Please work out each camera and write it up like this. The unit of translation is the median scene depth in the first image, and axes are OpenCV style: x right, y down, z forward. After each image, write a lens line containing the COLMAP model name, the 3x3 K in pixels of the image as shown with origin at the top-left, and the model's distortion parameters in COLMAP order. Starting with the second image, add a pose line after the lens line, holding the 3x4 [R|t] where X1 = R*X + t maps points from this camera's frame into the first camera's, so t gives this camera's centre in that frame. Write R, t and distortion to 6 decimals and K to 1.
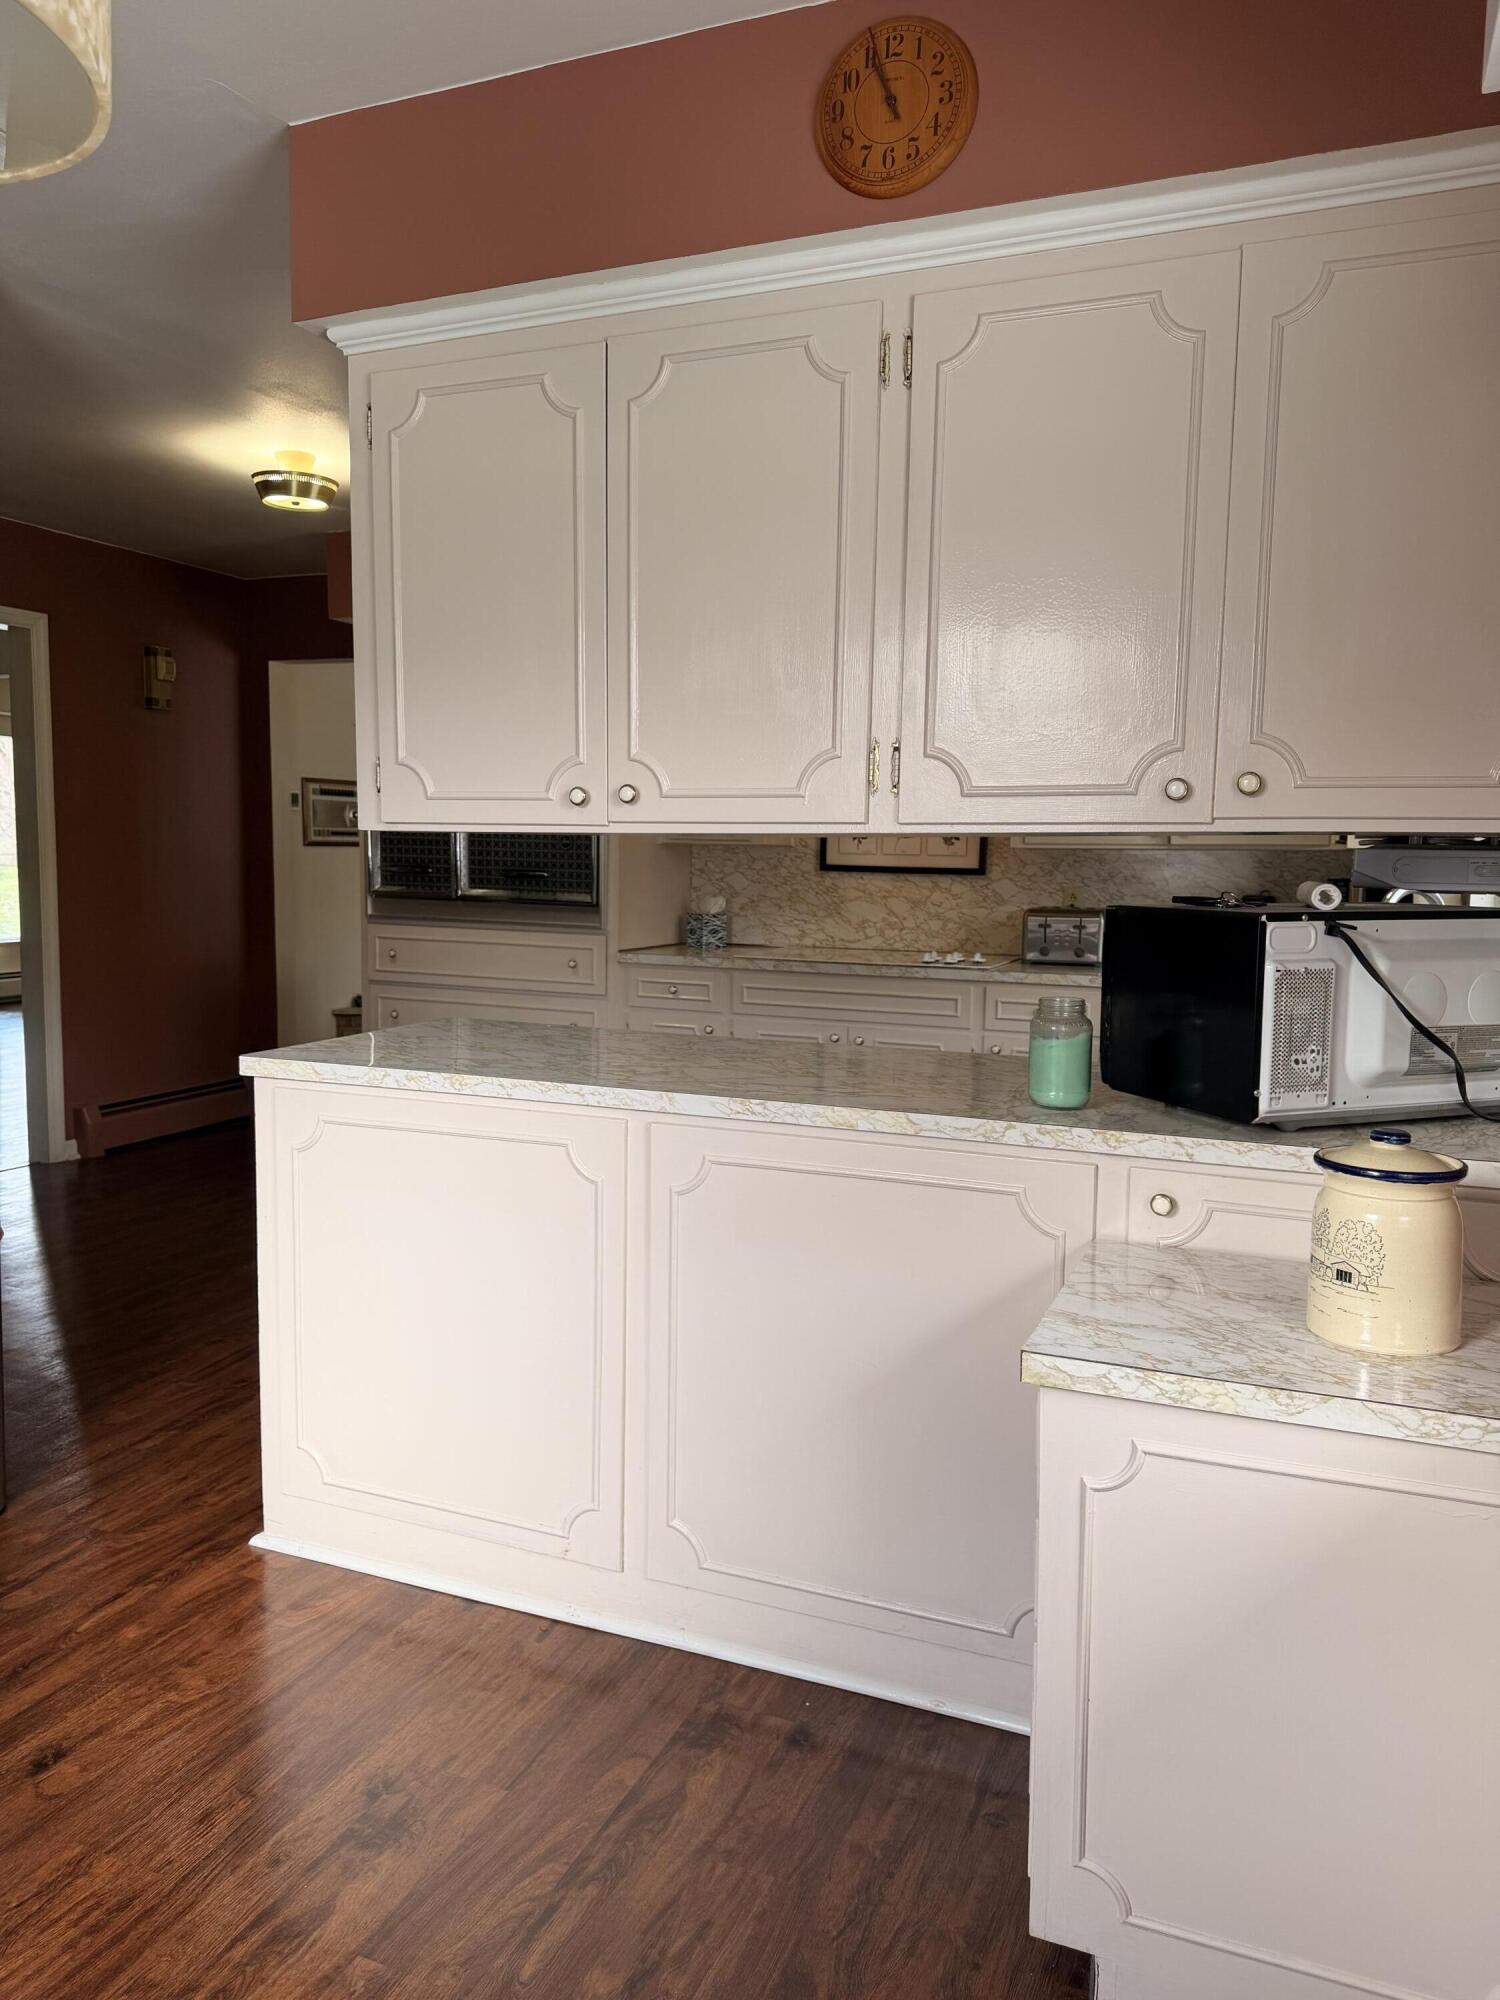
lens RADIAL K [[1415.3, 0, 737.8], [0, 1415.3, 992.9], [0, 0, 1]] dist [0.134083, -0.189985]
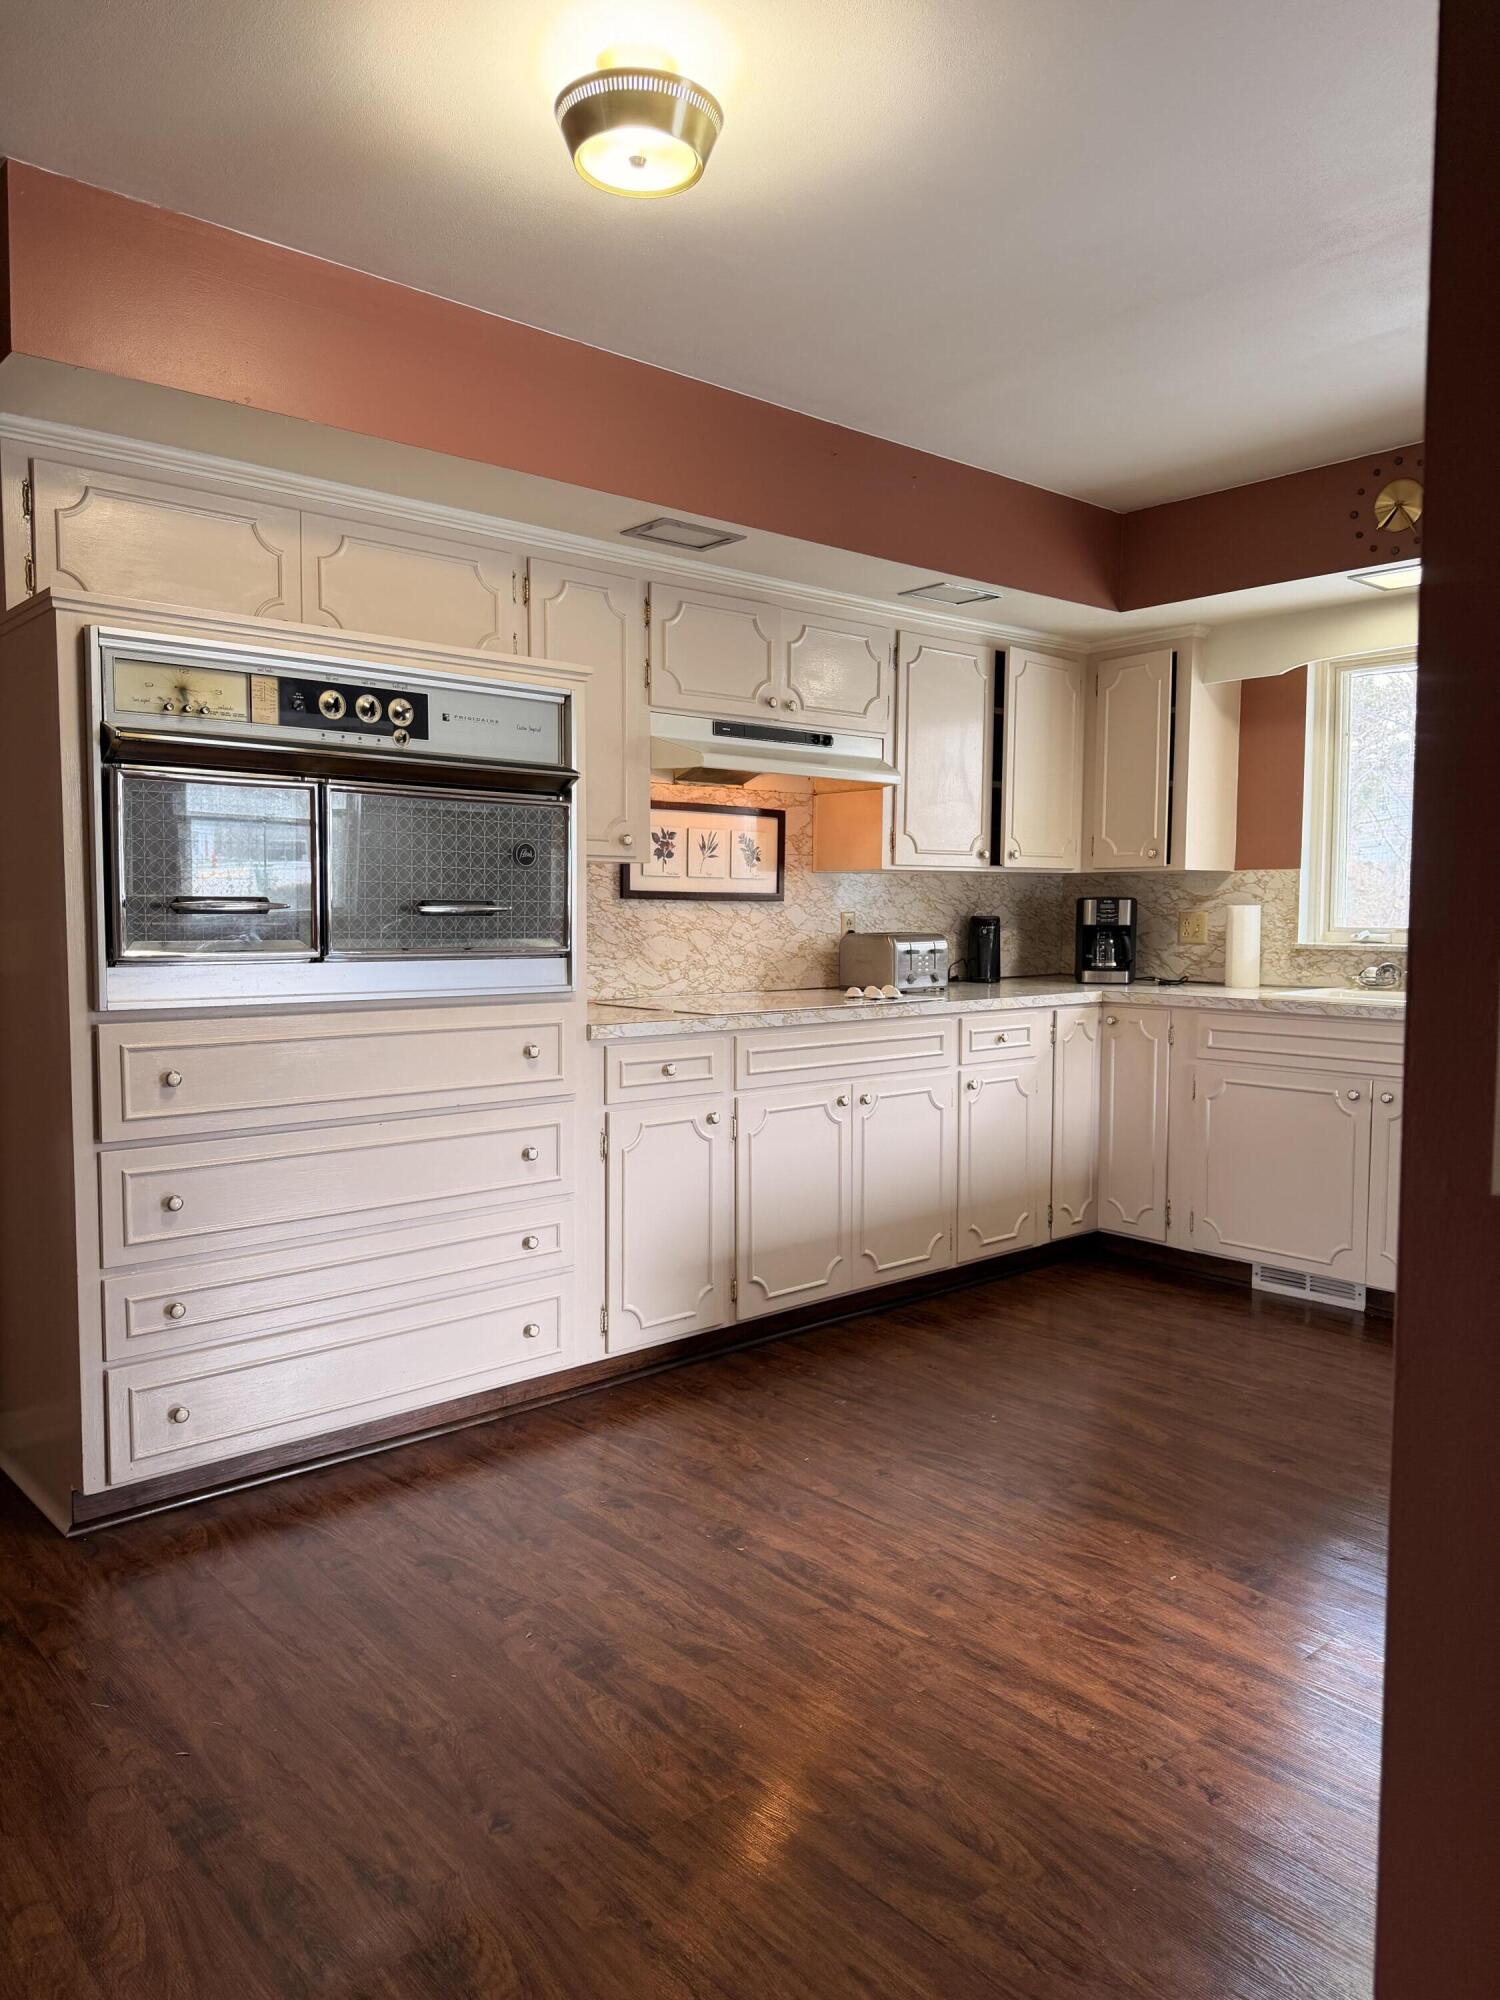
lens RADIAL K [[1415.3, 0, 737.8], [0, 1415.3, 992.9], [0, 0, 1]] dist [0.134083, -0.189985]
pose [[0.443287, -0.071594, 0.893516, -0.608710], [0.095253, 0.994924, 0.032464, -0.055471], [-0.891304, 0.070719, 0.447856, 0.616930]]
